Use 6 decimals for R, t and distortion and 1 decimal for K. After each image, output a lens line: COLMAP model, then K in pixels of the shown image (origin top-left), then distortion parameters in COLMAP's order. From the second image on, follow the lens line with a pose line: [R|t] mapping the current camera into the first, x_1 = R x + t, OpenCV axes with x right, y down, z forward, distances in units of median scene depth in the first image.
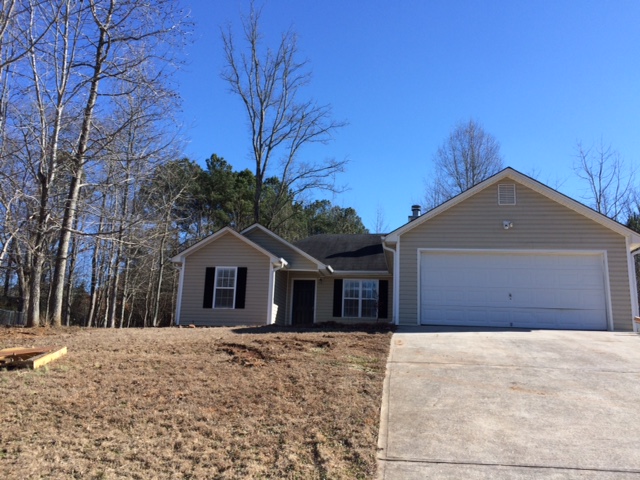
lens RADIAL K [[539.2, 0, 319.9], [0, 539.2, 239.6], [0, 0, 1]] dist [-0.010171, -0.030157]
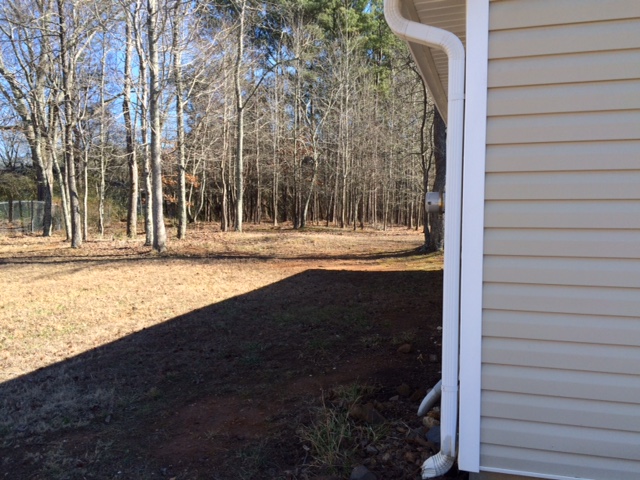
lens RADIAL K [[539.2, 0, 320.0], [0, 539.2, 240.2], [0, 0, 1]] dist [-0.010171, -0.030157]
pose [[0.989359, -0.028900, -0.142595, -0.126598], [0.067647, 0.959068, 0.274977, 0.027770], [0.128811, -0.281697, 0.950818, 0.405862]]
